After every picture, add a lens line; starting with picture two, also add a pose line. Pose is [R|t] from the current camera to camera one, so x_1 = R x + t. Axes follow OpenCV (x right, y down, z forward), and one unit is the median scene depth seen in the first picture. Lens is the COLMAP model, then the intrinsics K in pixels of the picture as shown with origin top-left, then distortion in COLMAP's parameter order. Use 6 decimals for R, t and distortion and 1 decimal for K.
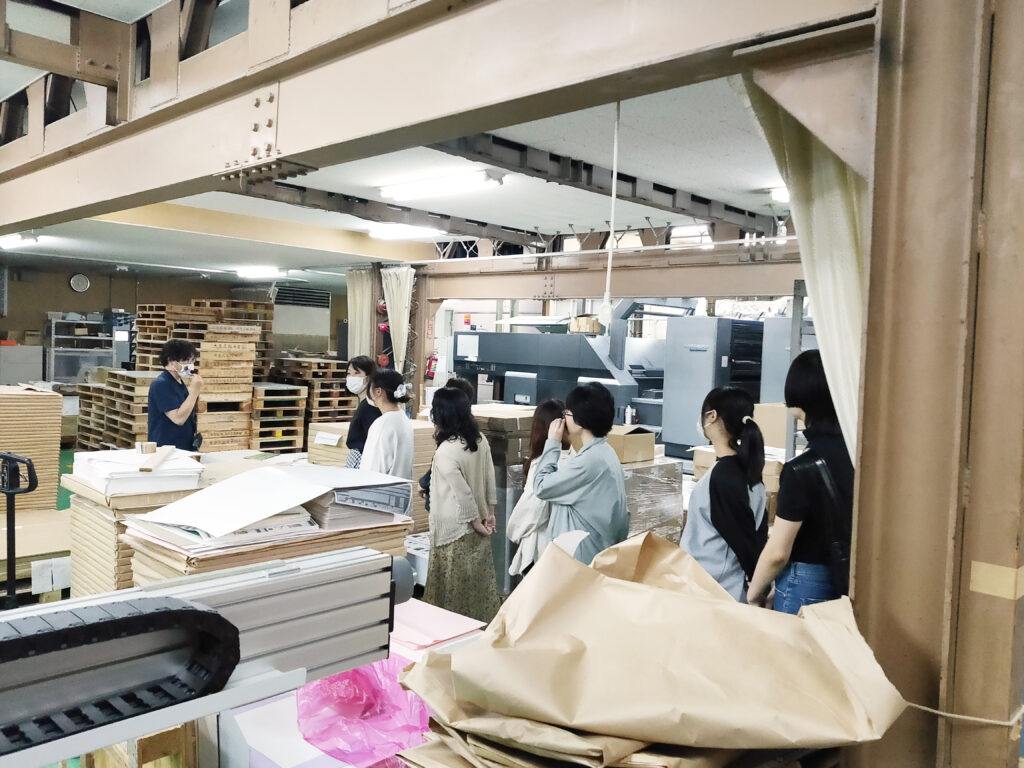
lens RADIAL K [[809.7, 0, 518.5], [0, 809.7, 378.0], [0, 0, 1]] dist [0.130178, -0.242304]
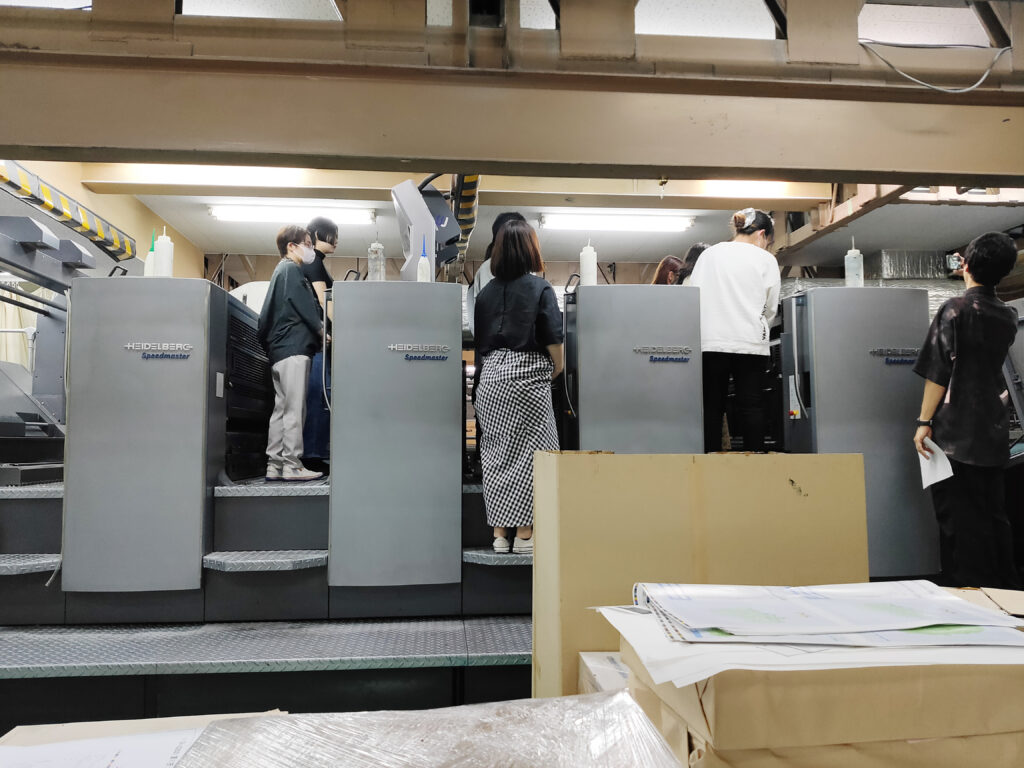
lens RADIAL K [[809.7, 0, 518.5], [0, 809.7, 378.0], [0, 0, 1]] dist [0.130178, -0.242304]
pose [[0.655843, 0.009238, 0.754841, 0.019632], [0.061378, 0.995962, -0.065518, 0.015268], [-0.752398, 0.089300, 0.652627, 0.573403]]
